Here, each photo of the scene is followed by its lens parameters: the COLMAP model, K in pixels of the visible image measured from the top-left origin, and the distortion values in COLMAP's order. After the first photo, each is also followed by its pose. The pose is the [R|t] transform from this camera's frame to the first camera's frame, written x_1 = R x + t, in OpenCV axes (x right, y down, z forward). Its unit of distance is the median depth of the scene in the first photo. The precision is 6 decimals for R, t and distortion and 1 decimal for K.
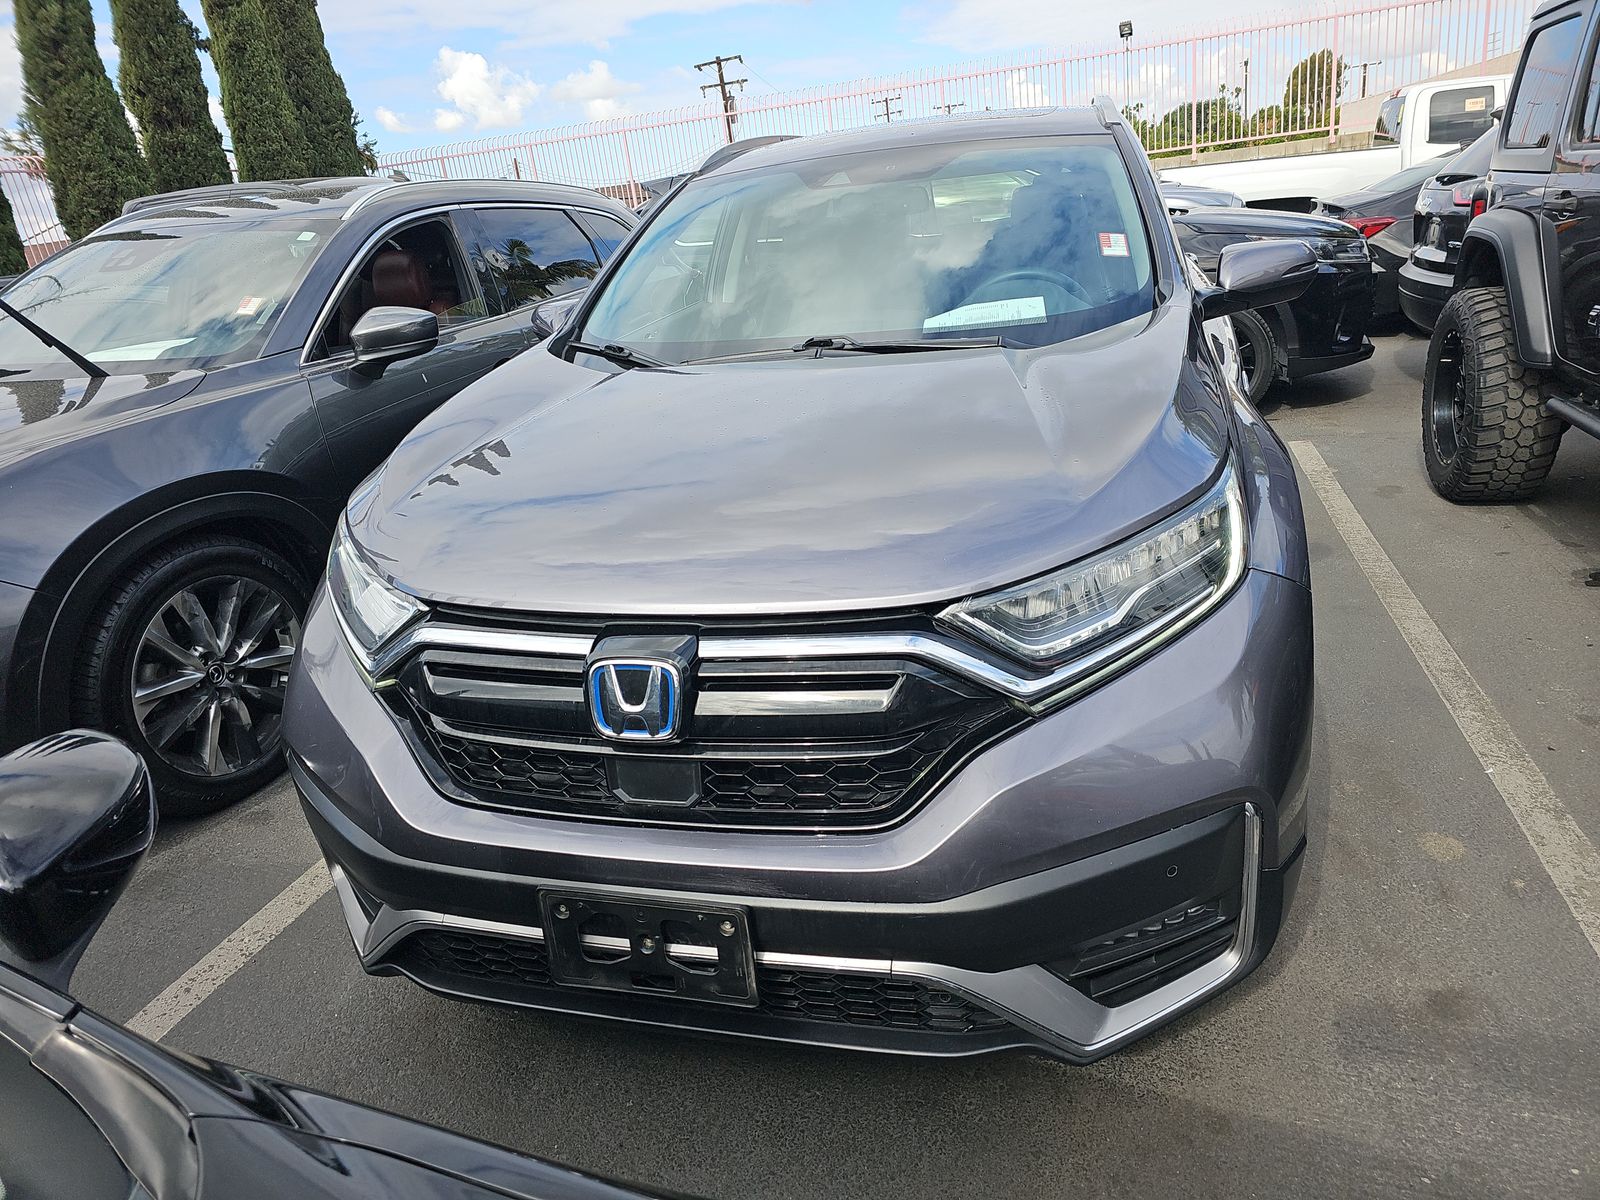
lens RADIAL K [[1122.0, 0, 807.5], [0, 1122.0, 586.9], [0, 0, 1]] dist [0.048264, -0.037210]
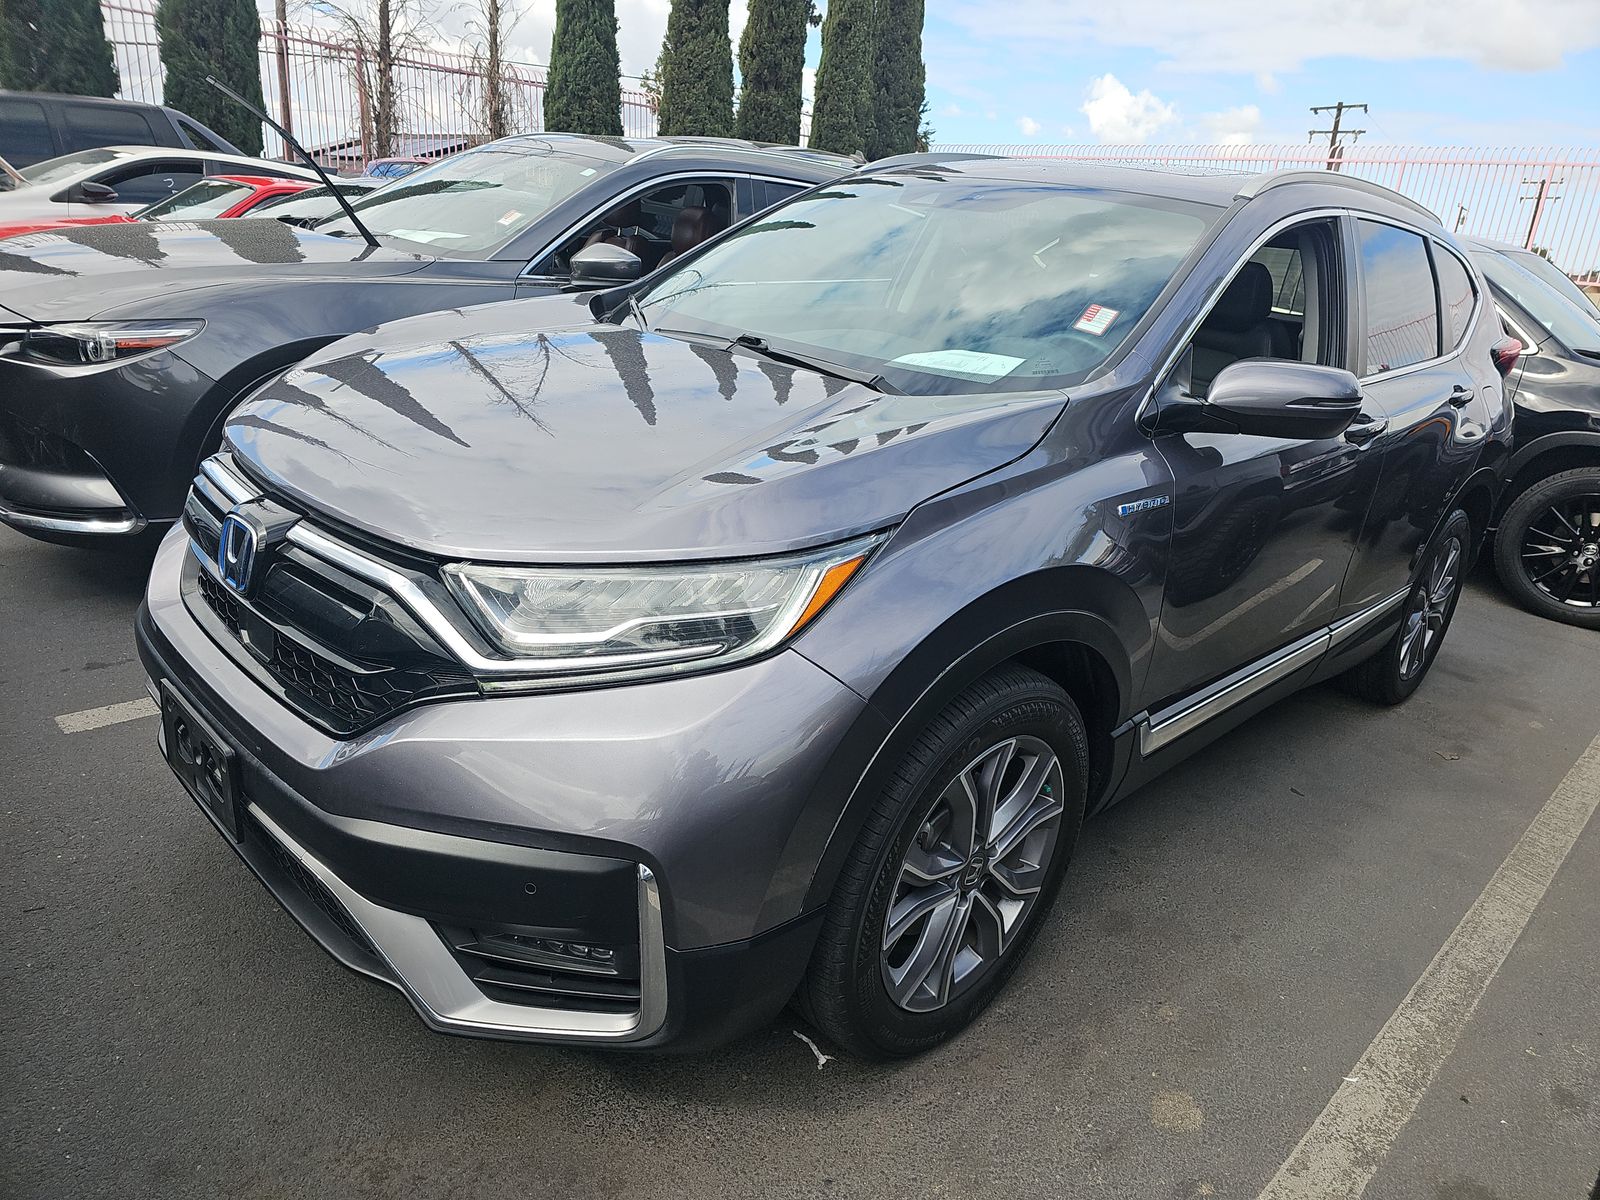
lens RADIAL K [[1122.0, 0, 803.0], [0, 1122.0, 613.8], [0, 0, 1]] dist [0.048264, -0.037210]
pose [[0.846745, 0.339635, -0.409476, 0.118595], [-0.336285, 0.938120, 0.082718, -0.018817], [0.412231, 0.067660, 0.908563, 0.025810]]
